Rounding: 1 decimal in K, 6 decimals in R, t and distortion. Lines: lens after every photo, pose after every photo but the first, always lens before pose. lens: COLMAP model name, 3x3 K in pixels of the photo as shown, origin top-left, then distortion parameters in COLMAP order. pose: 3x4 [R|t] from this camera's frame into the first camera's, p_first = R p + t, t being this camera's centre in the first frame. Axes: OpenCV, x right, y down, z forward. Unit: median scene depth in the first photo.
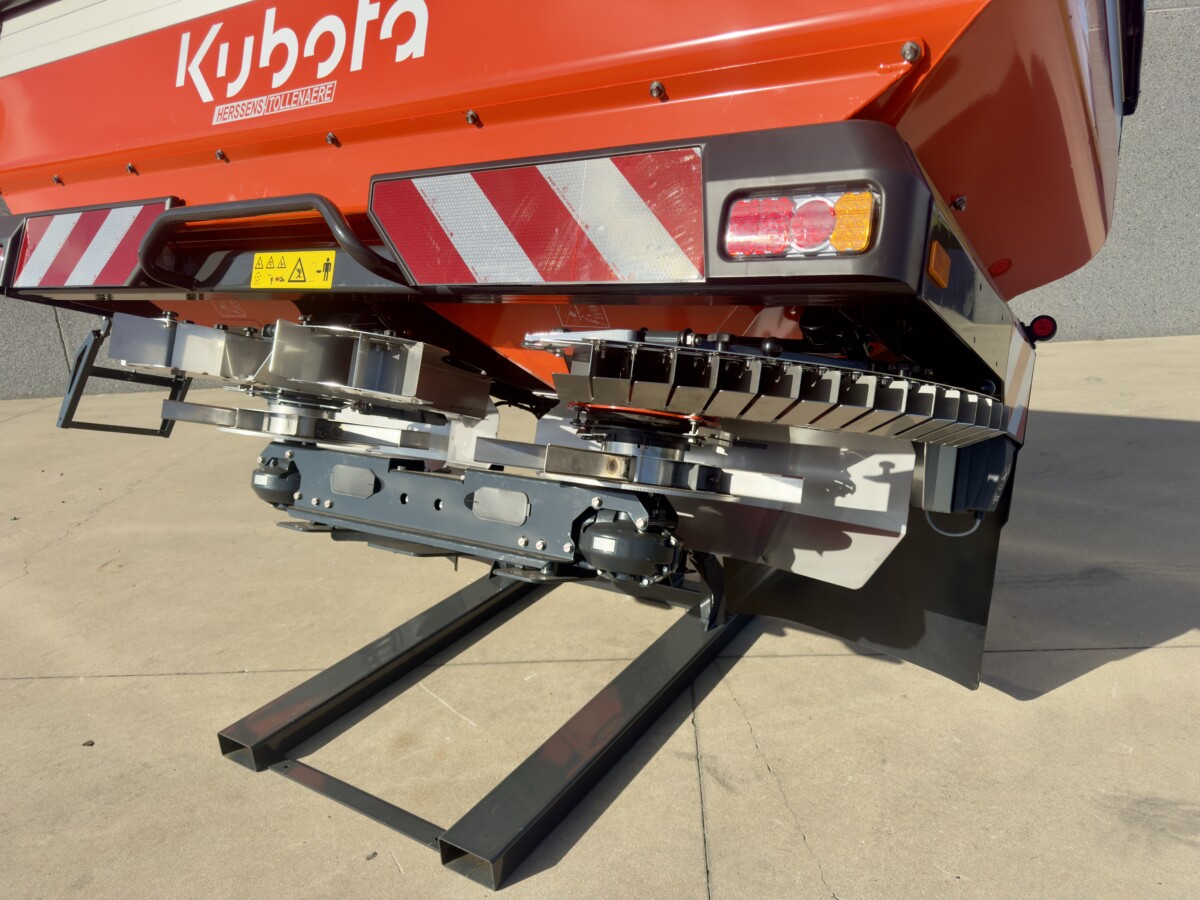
lens RADIAL K [[837.3, 0, 600.0], [0, 837.3, 450.0], [0, 0, 1]] dist [0.061627, -0.063858]
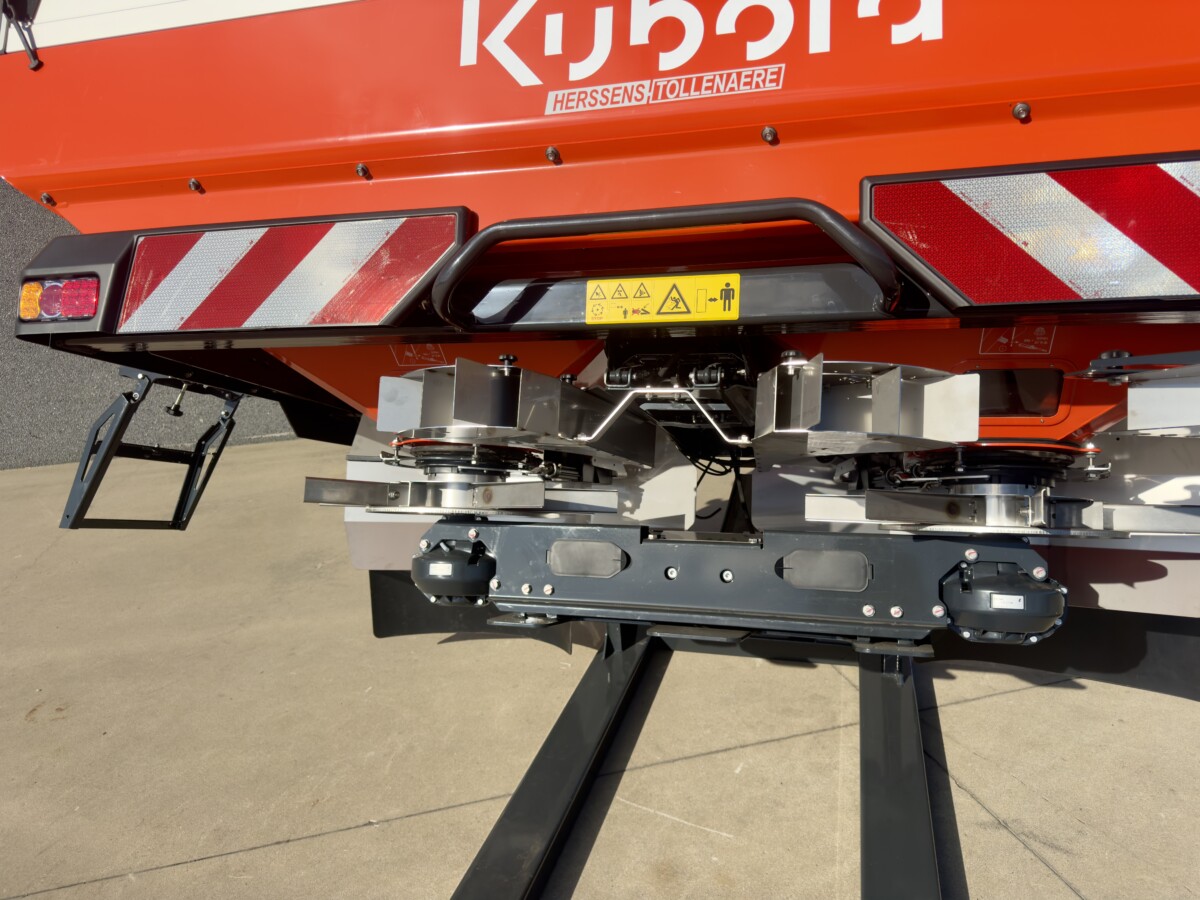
lens RADIAL K [[859.1, 0, 613.2], [0, 859.1, 449.6], [0, 0, 1]] dist [-0.000586, 0.005735]
pose [[0.951659, -0.062626, 0.300704, -0.607674], [0.079239, 0.995912, -0.043357, -0.037204], [-0.296759, 0.065089, 0.952731, 0.237843]]
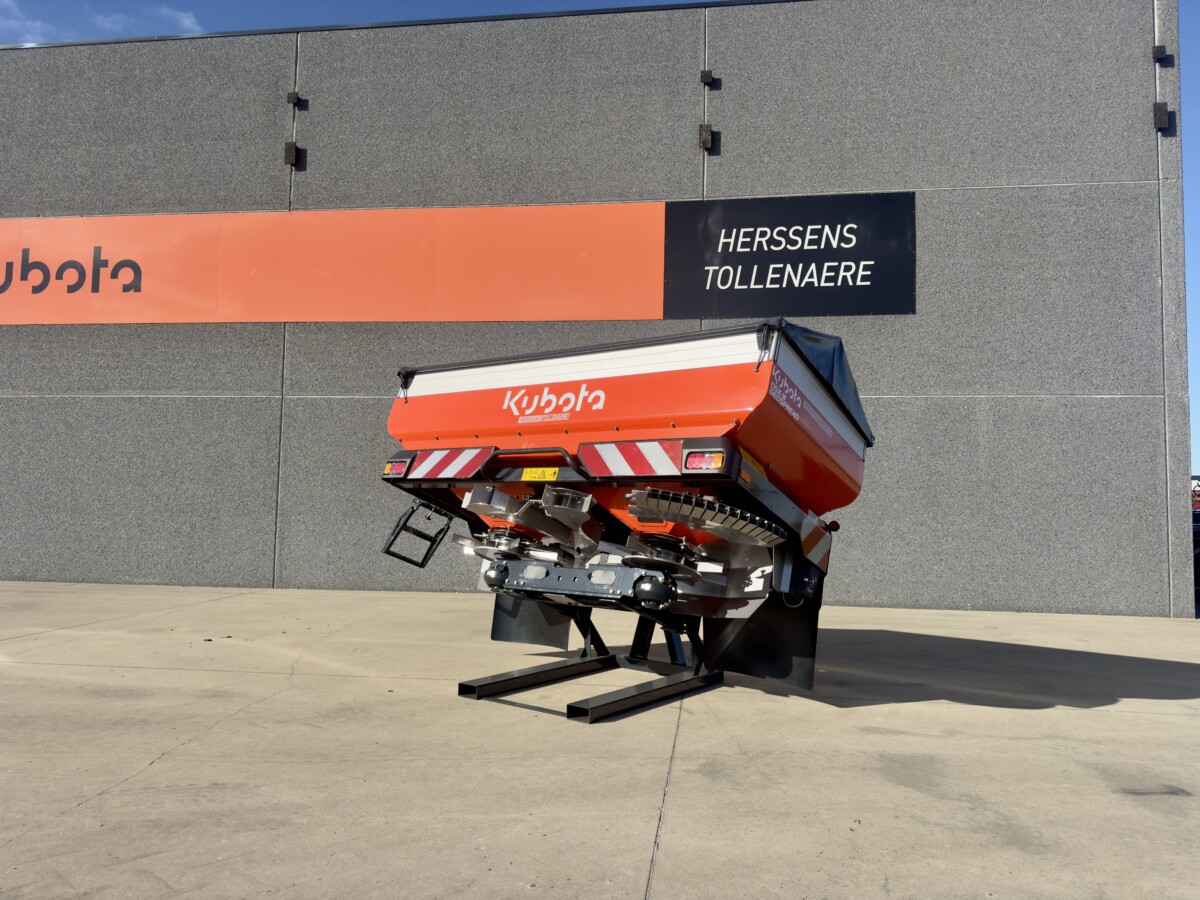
lens RADIAL K [[837.3, 0, 600.0], [0, 837.3, 450.0], [0, 0, 1]] dist [0.061627, -0.063858]
pose [[0.993602, 0.079686, -0.080031, 0.034850], [-0.102286, 0.935364, -0.338574, 0.559726], [0.047878, 0.344594, 0.937530, -1.423756]]
